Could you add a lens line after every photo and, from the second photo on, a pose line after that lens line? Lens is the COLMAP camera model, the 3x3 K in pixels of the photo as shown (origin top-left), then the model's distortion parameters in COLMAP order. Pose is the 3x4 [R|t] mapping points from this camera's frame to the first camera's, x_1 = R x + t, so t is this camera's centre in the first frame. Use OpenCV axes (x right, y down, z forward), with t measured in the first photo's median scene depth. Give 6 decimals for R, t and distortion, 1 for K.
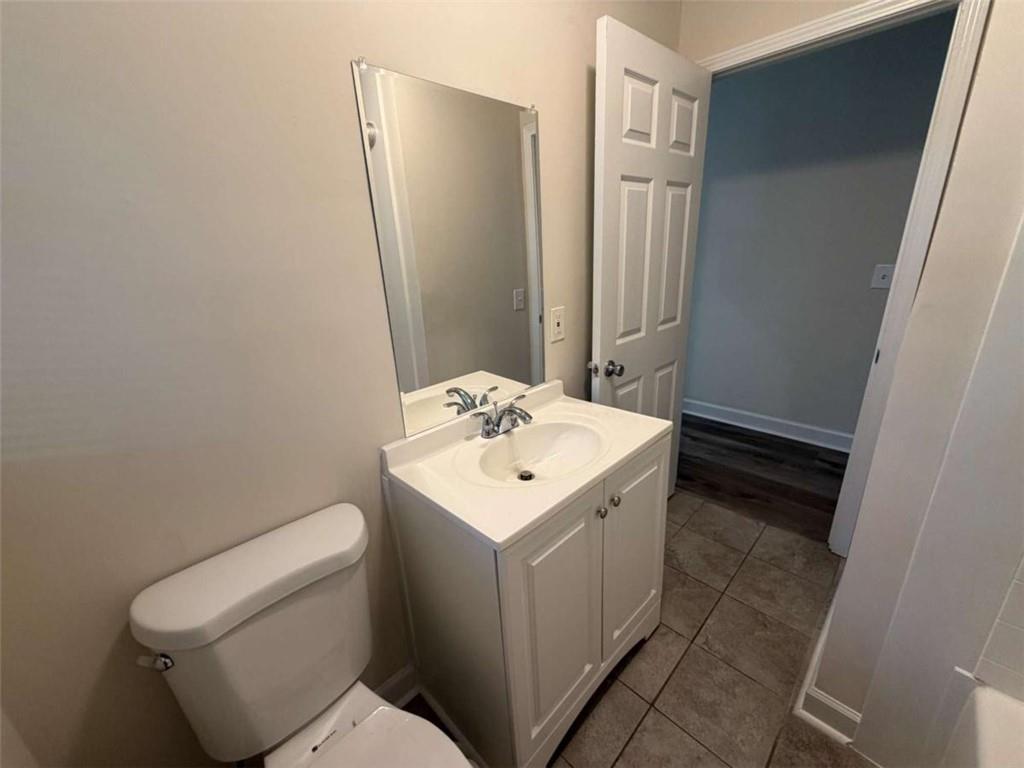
lens RADIAL K [[409.5, 0, 509.8], [0, 409.5, 387.2], [0, 0, 1]] dist [-0.000848, 0.000699]
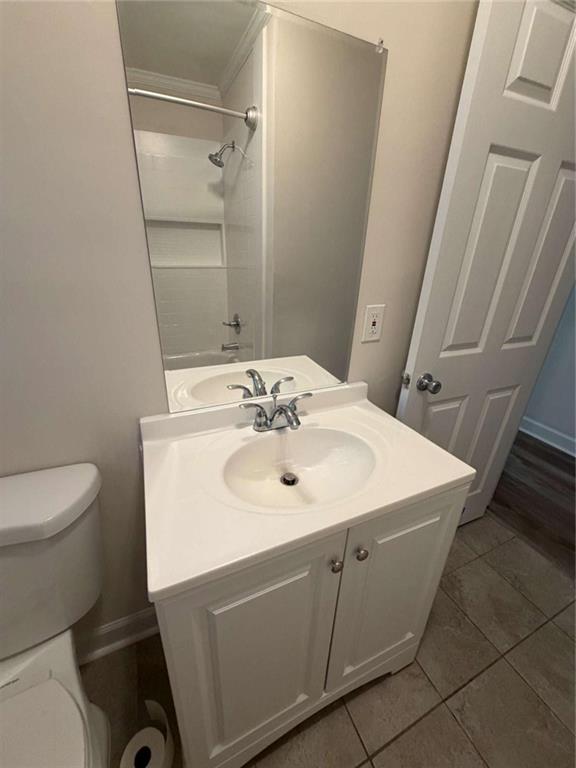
lens RADIAL K [[307.2, 0, 287.7], [0, 307.2, 382.4], [0, 0, 1]] dist [-0.000848, 0.000699]
pose [[0.936483, 0.214967, -0.277107, 0.161841], [-0.189783, 0.975063, 0.115038, -0.070949], [0.294927, -0.055141, 0.953927, 0.295734]]
